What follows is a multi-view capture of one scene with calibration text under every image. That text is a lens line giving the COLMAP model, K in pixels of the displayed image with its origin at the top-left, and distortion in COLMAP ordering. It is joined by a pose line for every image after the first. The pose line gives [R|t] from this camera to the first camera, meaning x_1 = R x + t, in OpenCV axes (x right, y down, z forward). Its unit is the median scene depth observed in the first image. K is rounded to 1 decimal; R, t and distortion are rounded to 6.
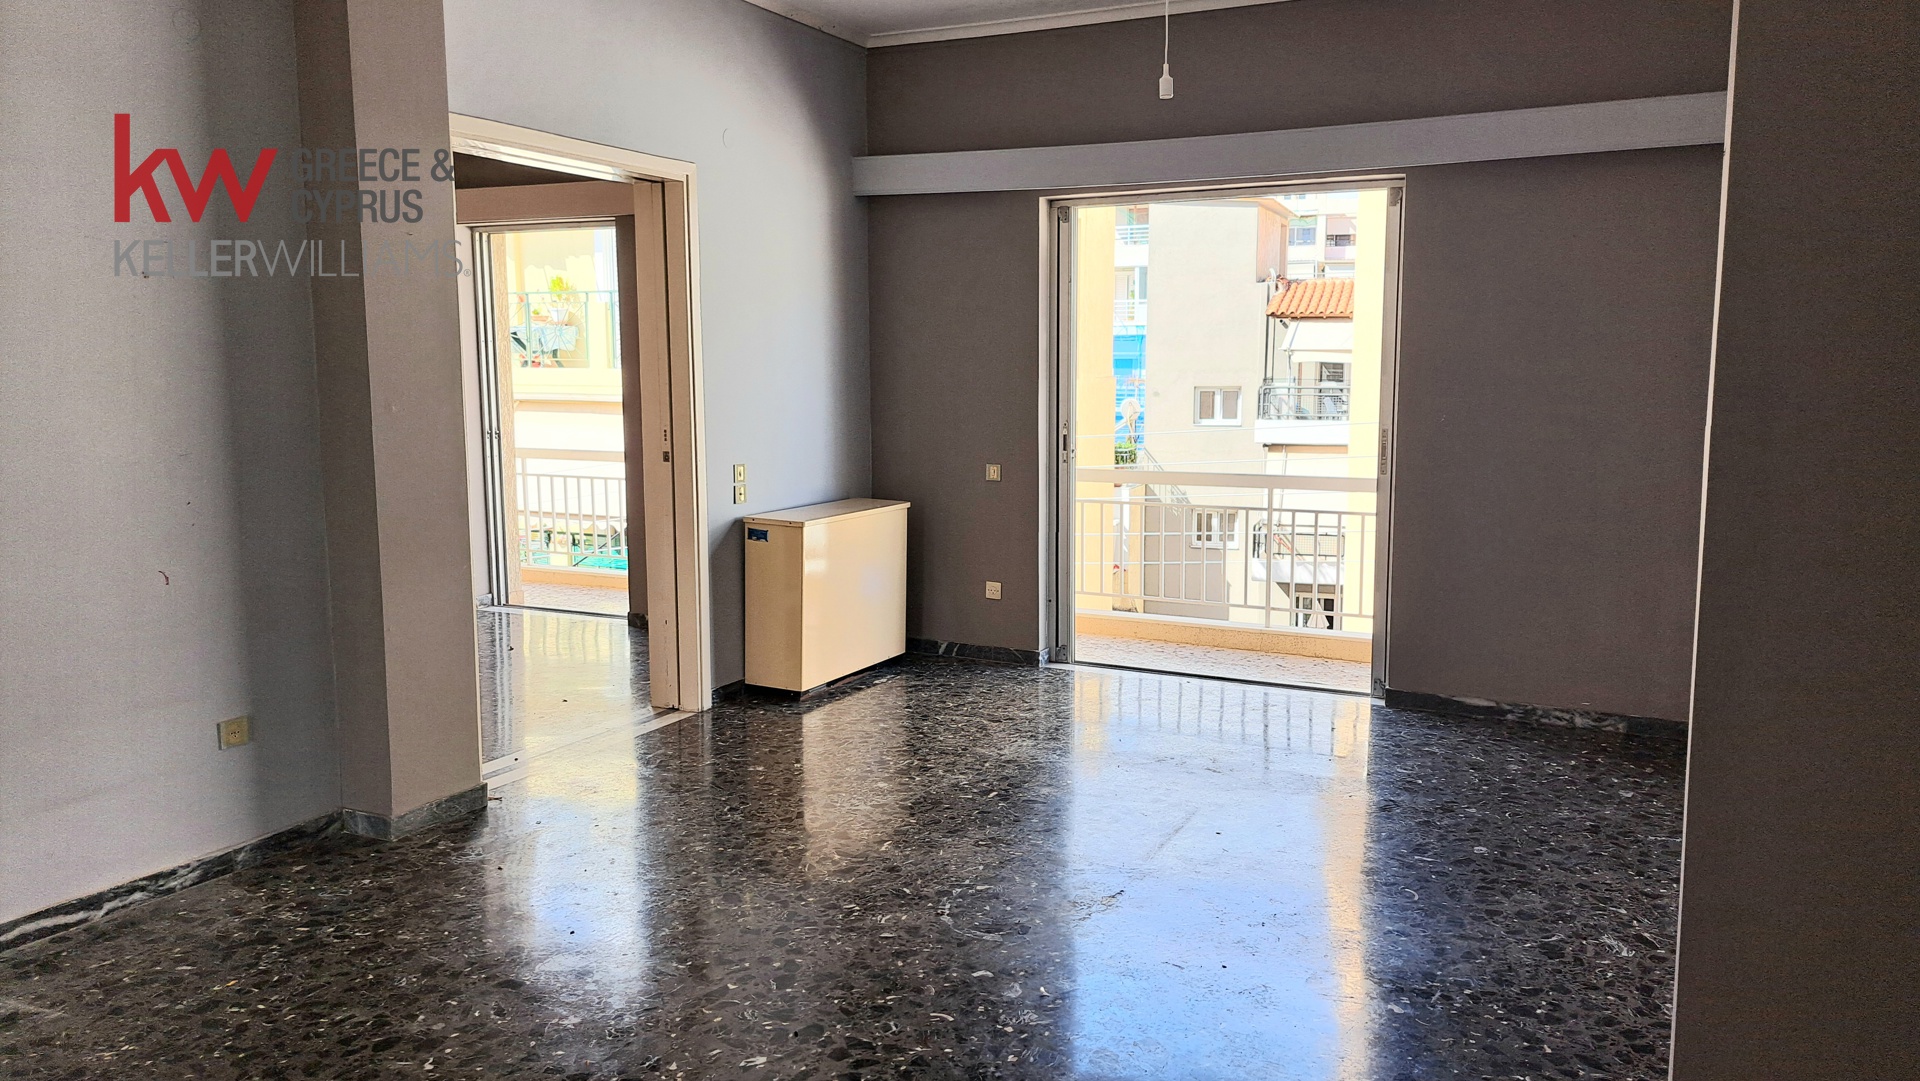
lens RADIAL K [[1380.5, 0, 998.9], [0, 1380.5, 519.2], [0, 0, 1]] dist [0.079785, -0.088849]
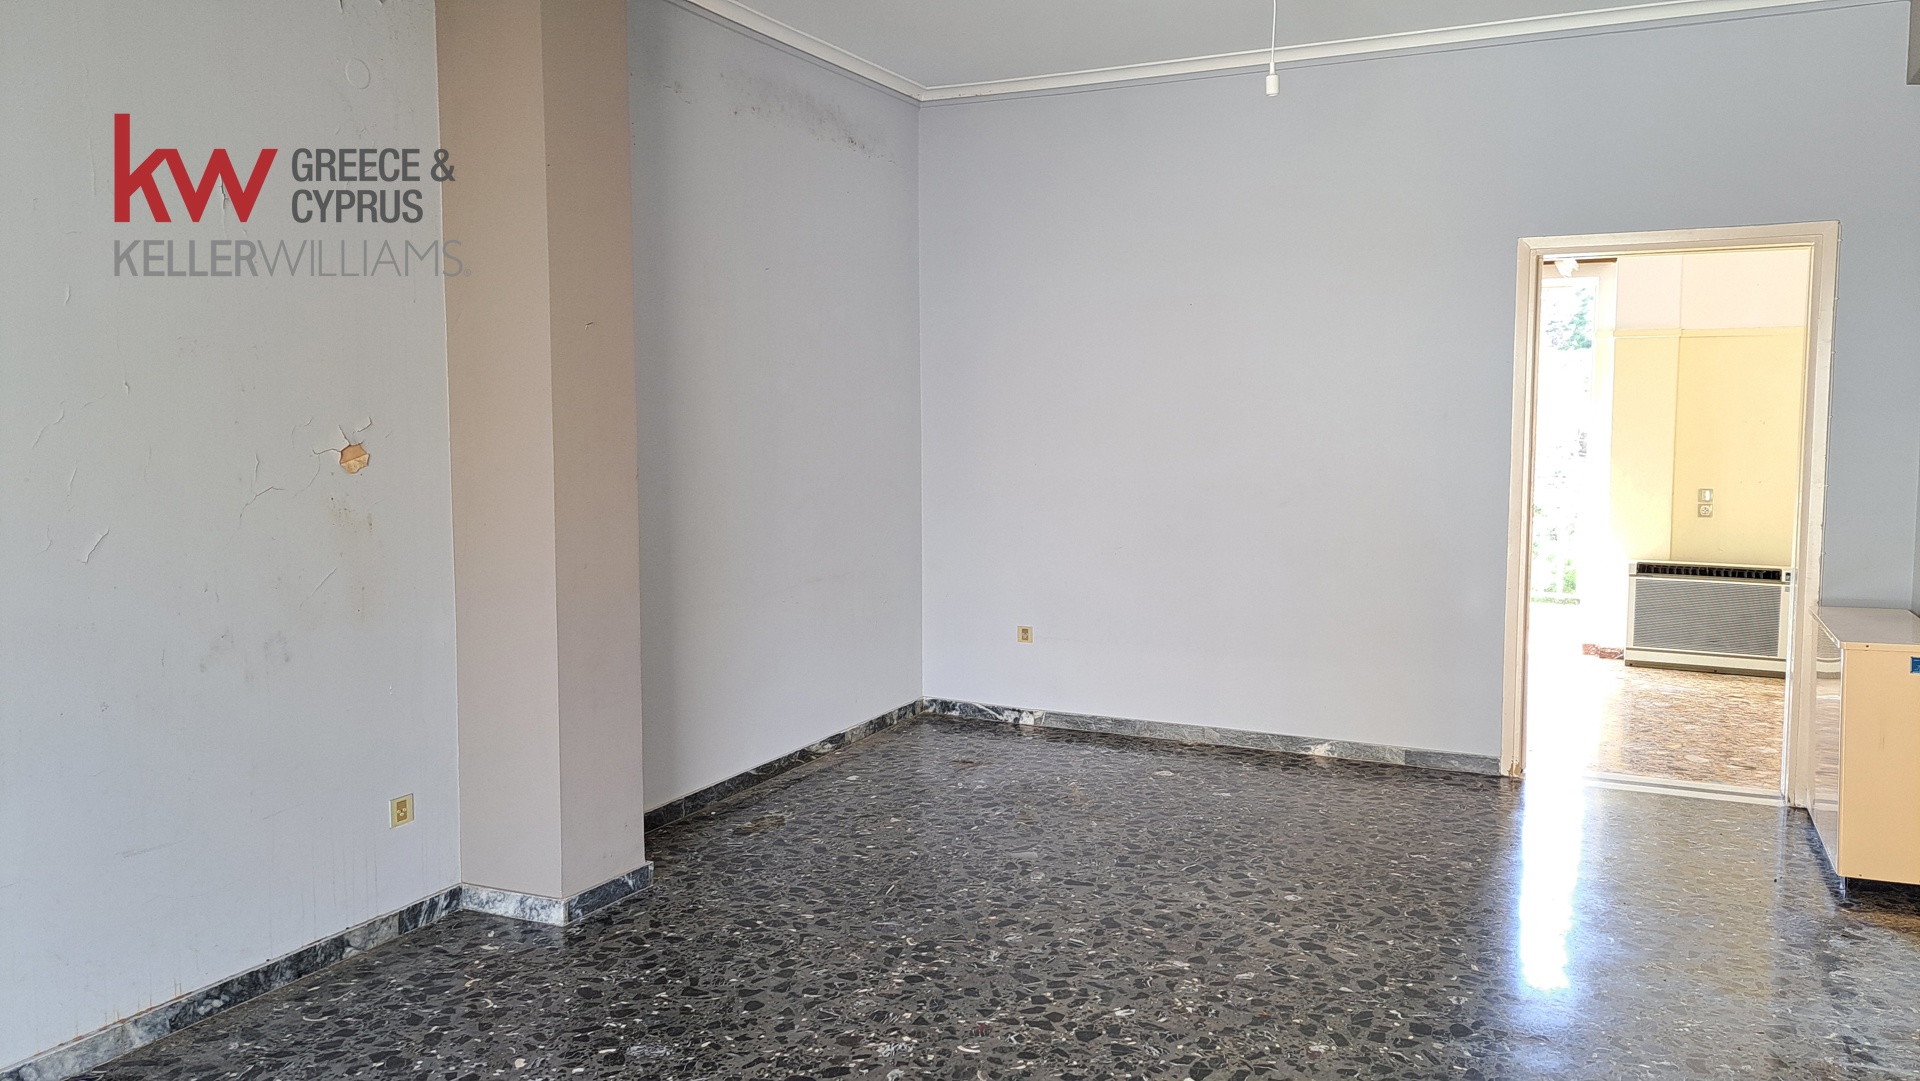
lens RADIAL K [[1402.8, 0, 1013.5], [0, 1402.8, 535.0], [0, 0, 1]] dist [0.086964, -0.101235]
pose [[-0.999930, -0.002449, -0.011534, -0.047594], [-0.004728, 0.979383, 0.201955, -0.185064], [0.010802, 0.201996, -0.979327, 1.524568]]
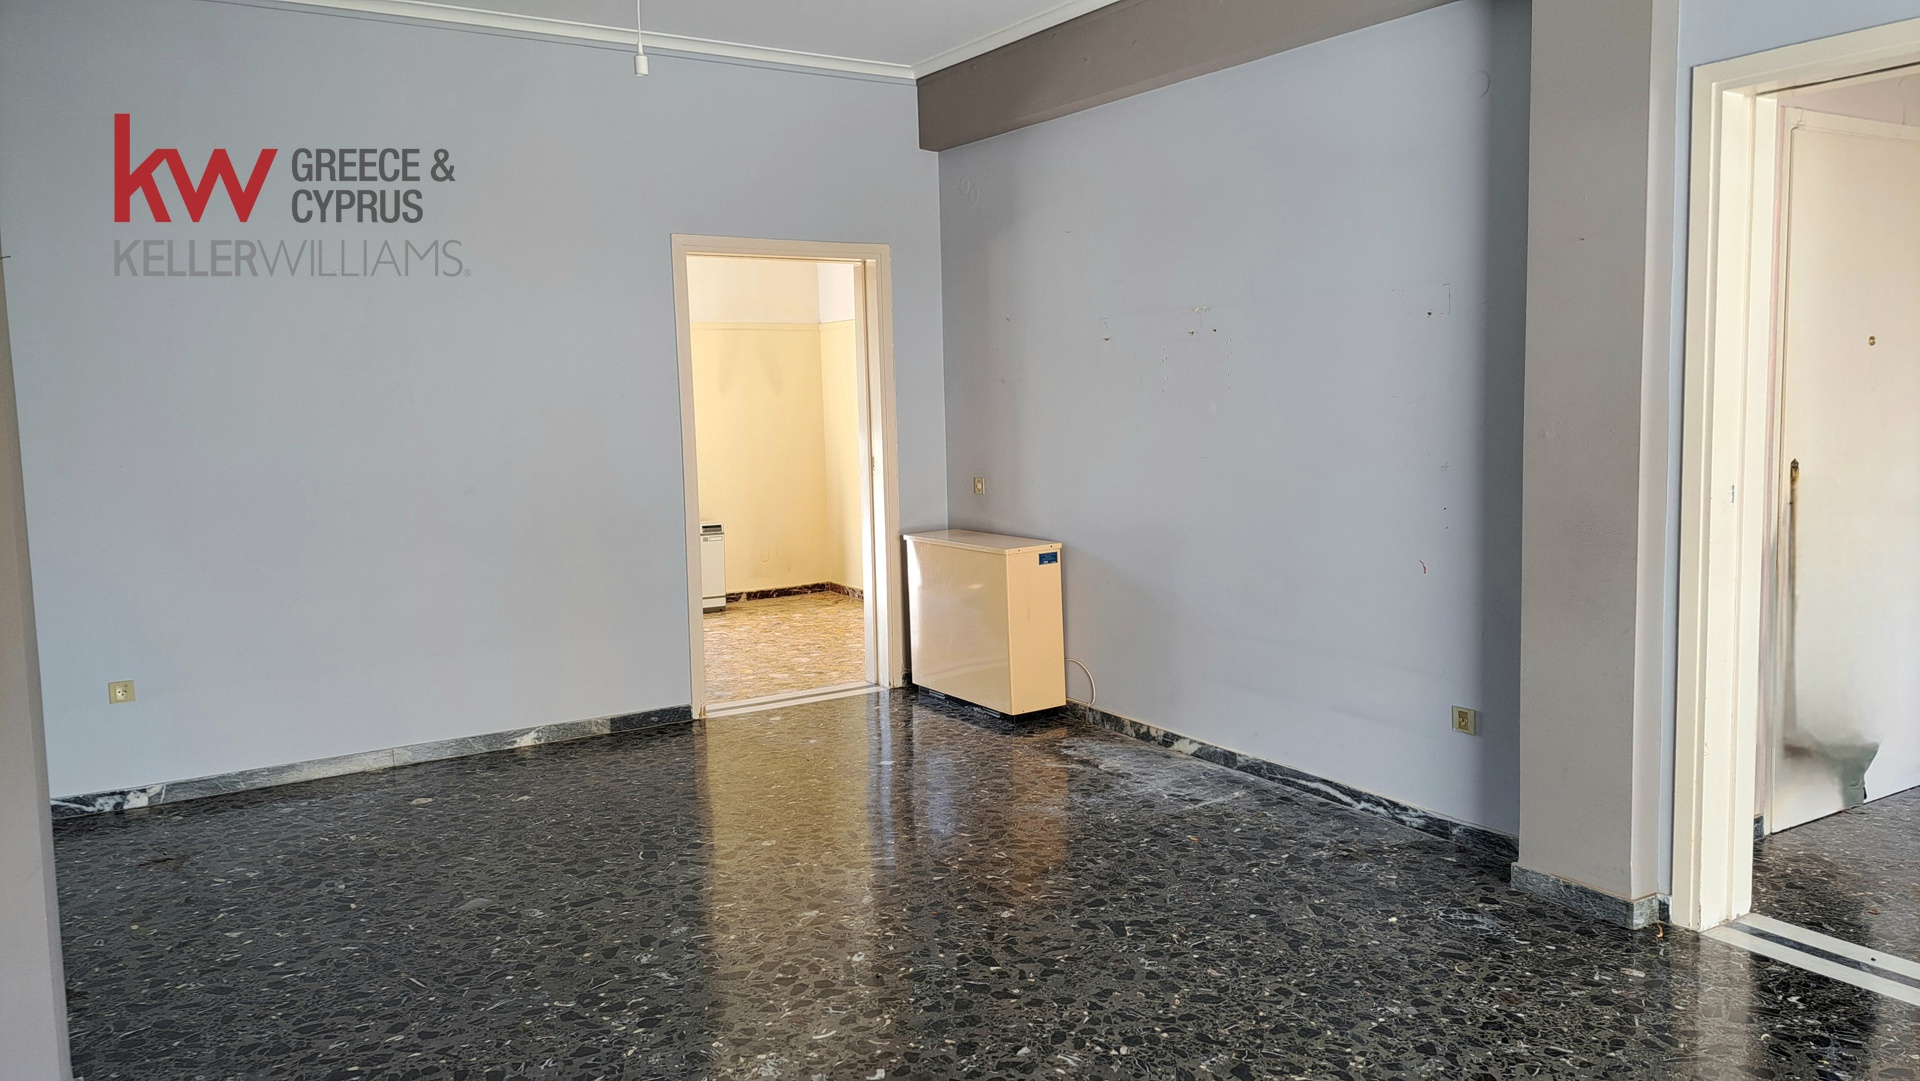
lens RADIAL K [[1380.5, 0, 998.9], [0, 1380.5, 519.2], [0, 0, 1]] dist [0.079785, -0.088849]
pose [[-0.525135, 0.089098, -0.846342, 0.566506], [-0.077146, 0.985426, 0.151607, -0.143835], [0.847515, 0.144906, -0.510608, 1.224824]]
